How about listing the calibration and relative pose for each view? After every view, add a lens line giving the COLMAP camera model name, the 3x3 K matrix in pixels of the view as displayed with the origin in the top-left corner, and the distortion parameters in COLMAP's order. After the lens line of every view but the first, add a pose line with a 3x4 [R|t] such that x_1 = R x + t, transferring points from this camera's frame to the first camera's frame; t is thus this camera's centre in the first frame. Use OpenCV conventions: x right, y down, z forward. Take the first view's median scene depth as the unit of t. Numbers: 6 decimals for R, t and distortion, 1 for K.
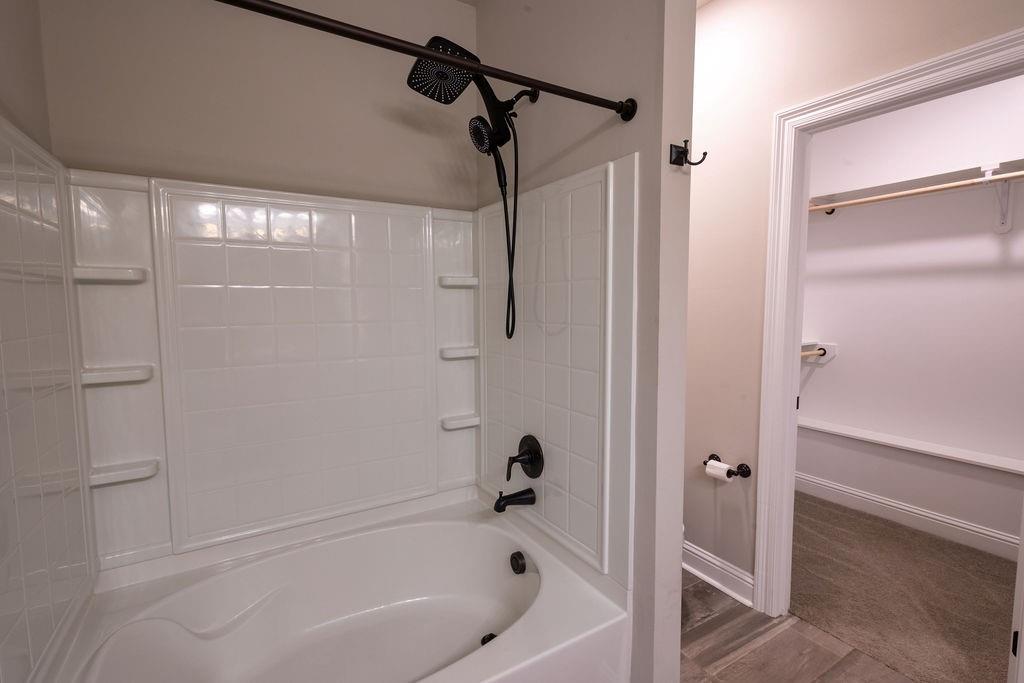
lens RADIAL K [[476.0, 0, 511.6], [0, 476.0, 343.7], [0, 0, 1]] dist [0.008227, 0.001794]
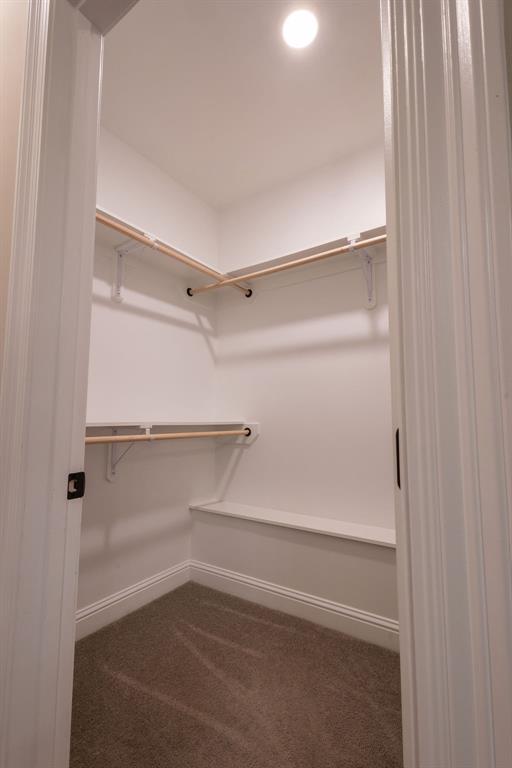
lens RADIAL K [[357.0, 0, 255.8], [0, 357.0, 389.4], [0, 0, 1]] dist [0.008227, 0.001794]
pose [[0.911363, 0.043541, 0.409293, 0.476751], [0.028299, 0.985408, -0.167842, 0.071193], [-0.410629, 0.164548, 0.896832, 0.428938]]
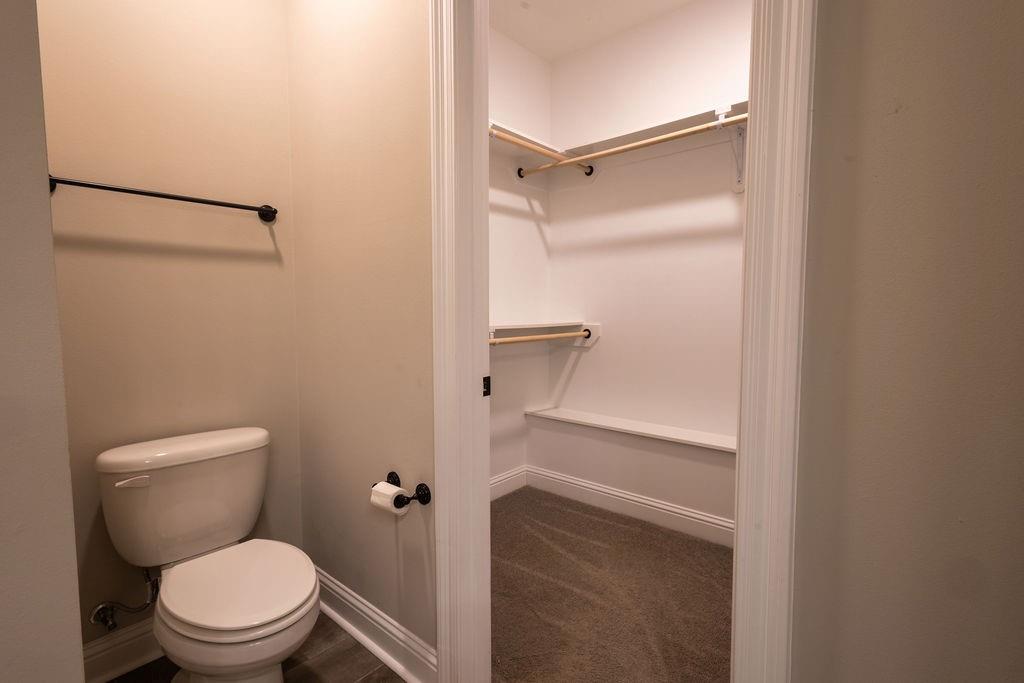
lens RADIAL K [[476.0, 0, 511.2], [0, 476.0, 345.3], [0, 0, 1]] dist [0.008227, 0.001794]
pose [[0.955391, -0.019463, 0.294703, 0.339889], [0.023101, 0.999694, -0.008866, 0.056653], [-0.294440, 0.015279, 0.955548, 0.272034]]
